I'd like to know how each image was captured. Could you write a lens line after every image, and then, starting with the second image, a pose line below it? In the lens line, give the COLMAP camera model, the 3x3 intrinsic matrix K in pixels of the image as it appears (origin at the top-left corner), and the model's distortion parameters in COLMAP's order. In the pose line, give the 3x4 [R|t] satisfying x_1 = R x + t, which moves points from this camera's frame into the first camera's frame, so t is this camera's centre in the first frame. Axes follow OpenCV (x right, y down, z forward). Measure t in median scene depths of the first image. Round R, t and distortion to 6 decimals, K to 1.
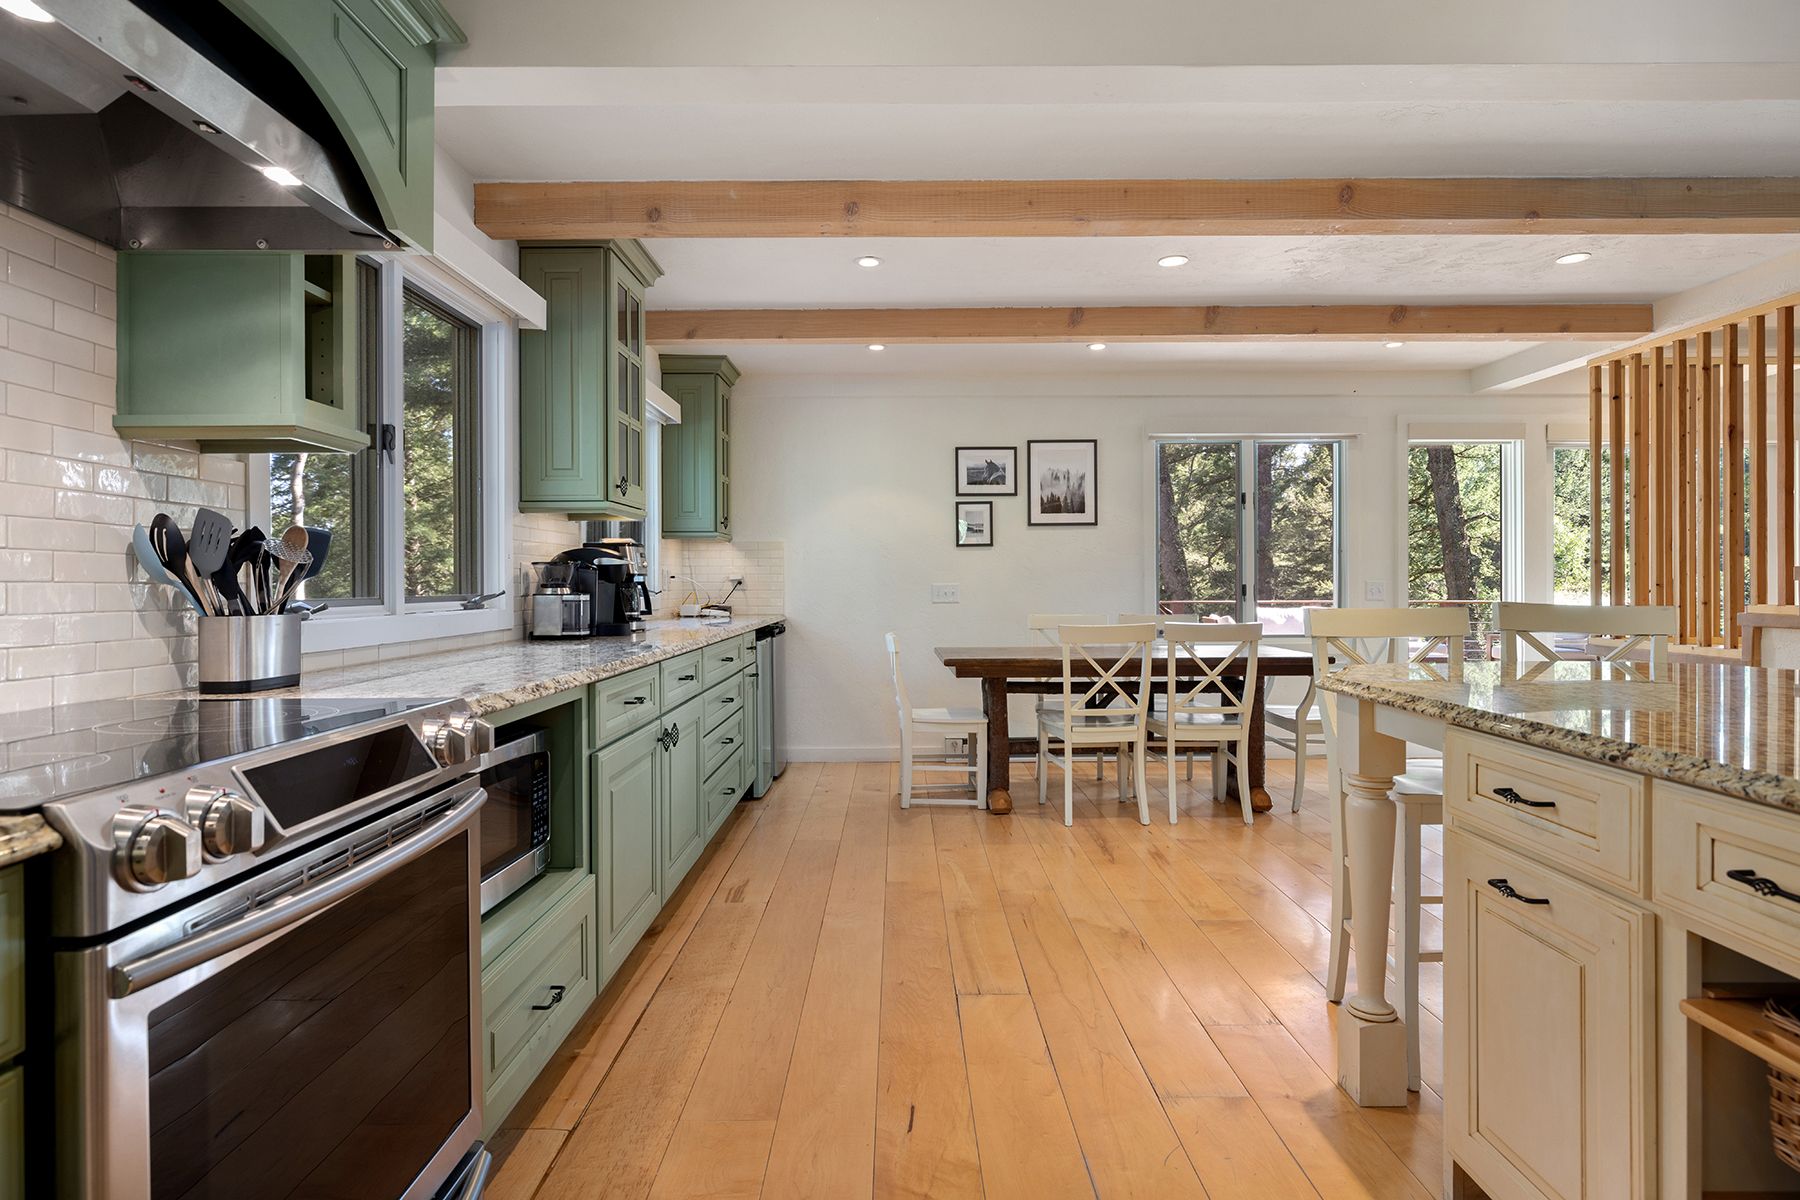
lens RADIAL K [[942.9, 0, 900.3], [0, 942.9, 583.1], [0, 0, 1]] dist [-0.001347, -0.000378]
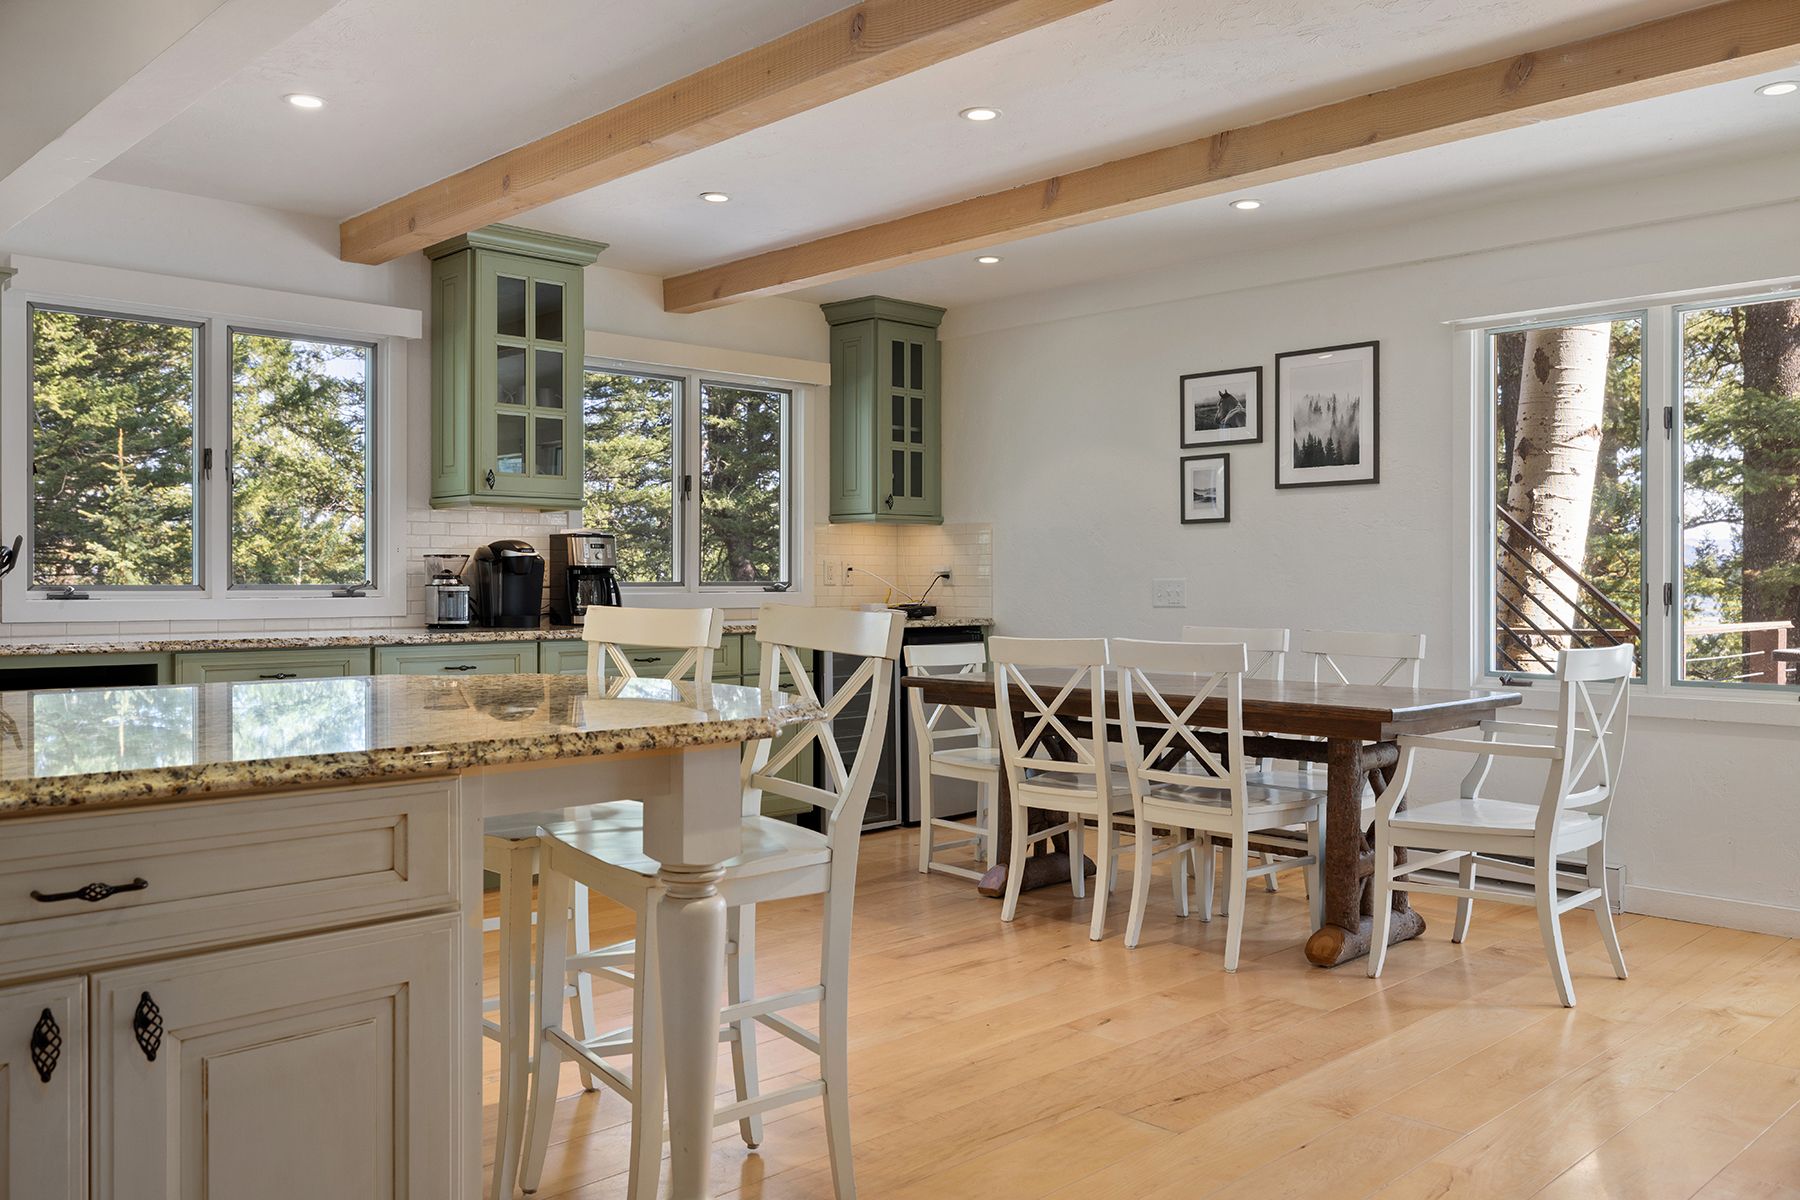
lens RADIAL K [[1450.4, 0, 900.0], [0, 1450.4, 600.0], [0, 0, 1]] dist [-0.001094, 0.000633]
pose [[0.691682, 0.017118, -0.721999, 1.120687], [-0.005475, 0.999815, 0.018459, -0.004161], [0.722181, -0.008815, 0.691648, 0.235873]]
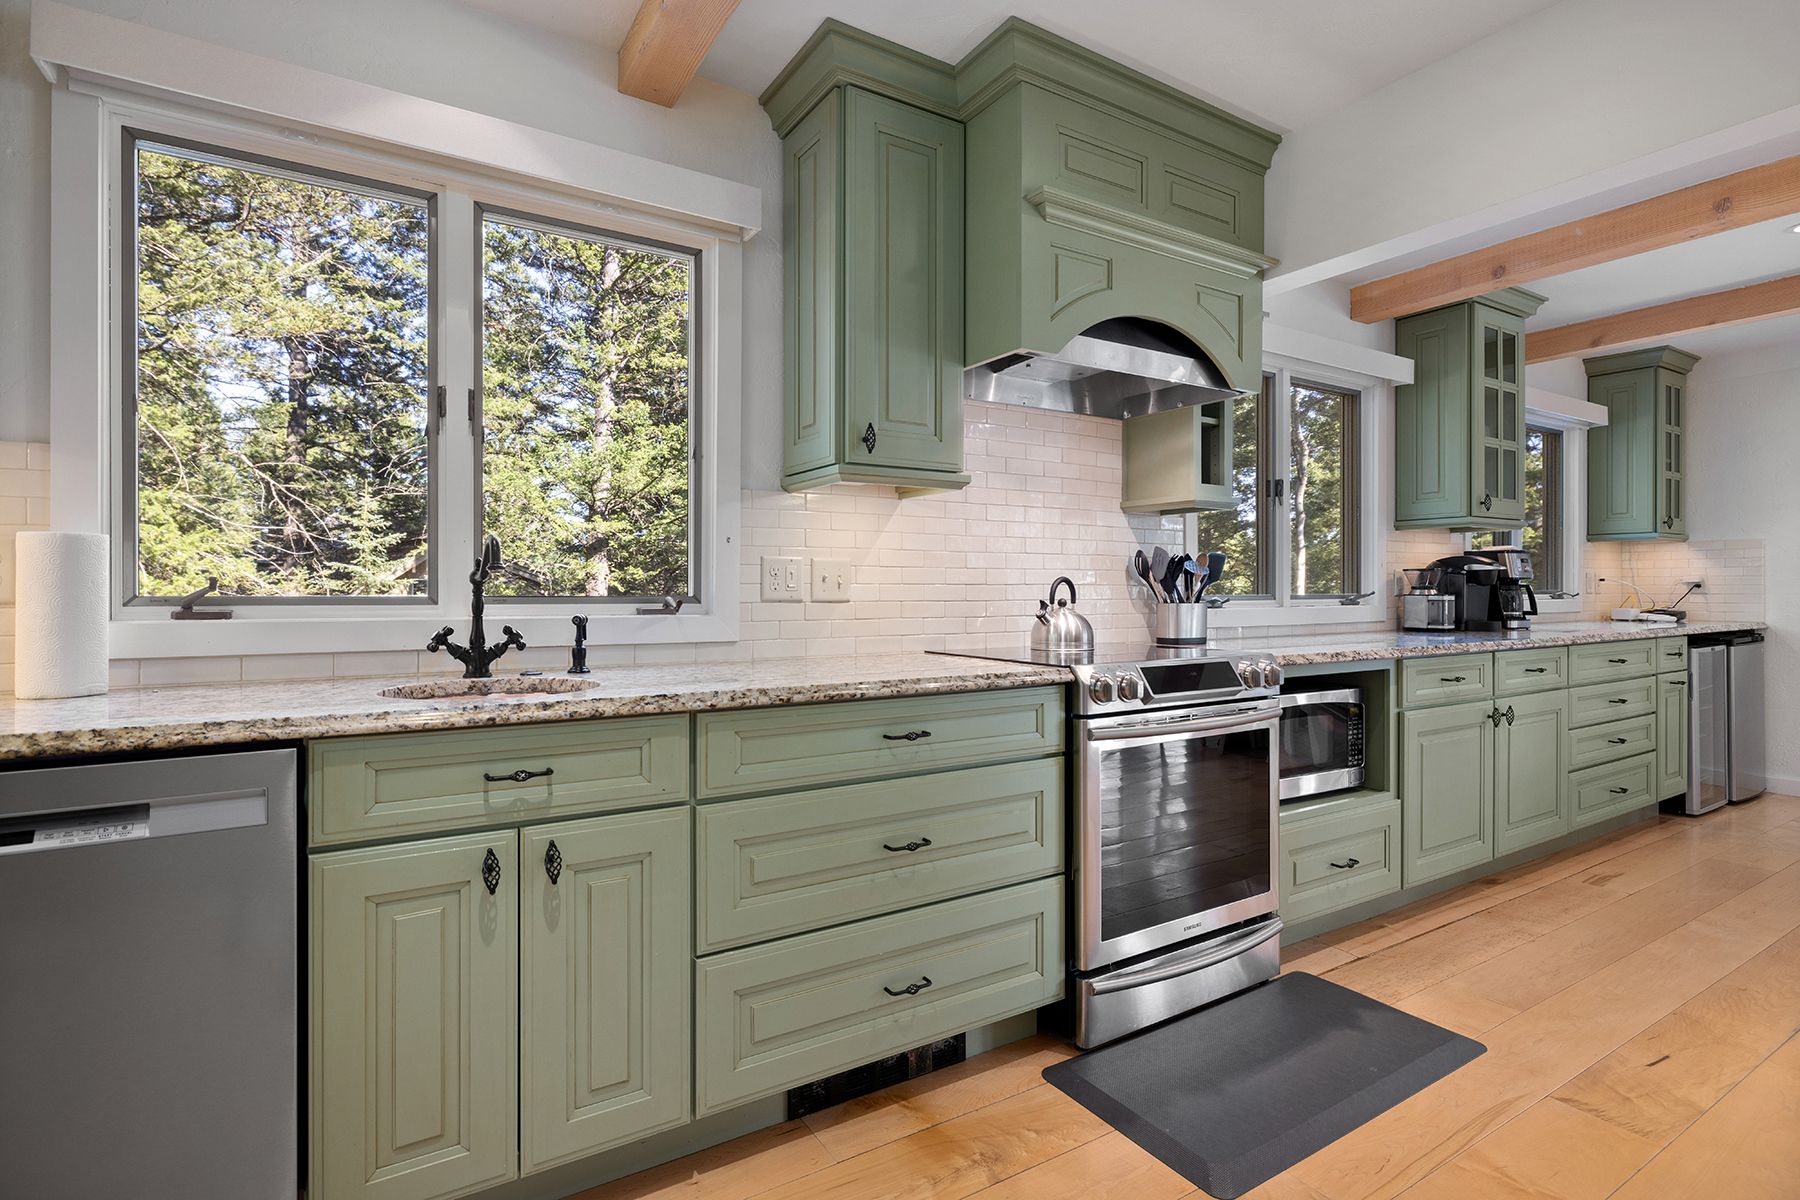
lens RADIAL K [[878.9, 0, 900.0], [0, 878.9, 600.0], [0, 0, 1]] dist [0.003001, 0.000615]
pose [[0.533166, 0.016622, -0.845847, 0.235204], [-0.002247, 0.999831, 0.018232, -0.000704], [0.846008, -0.007820, 0.533113, -0.187134]]
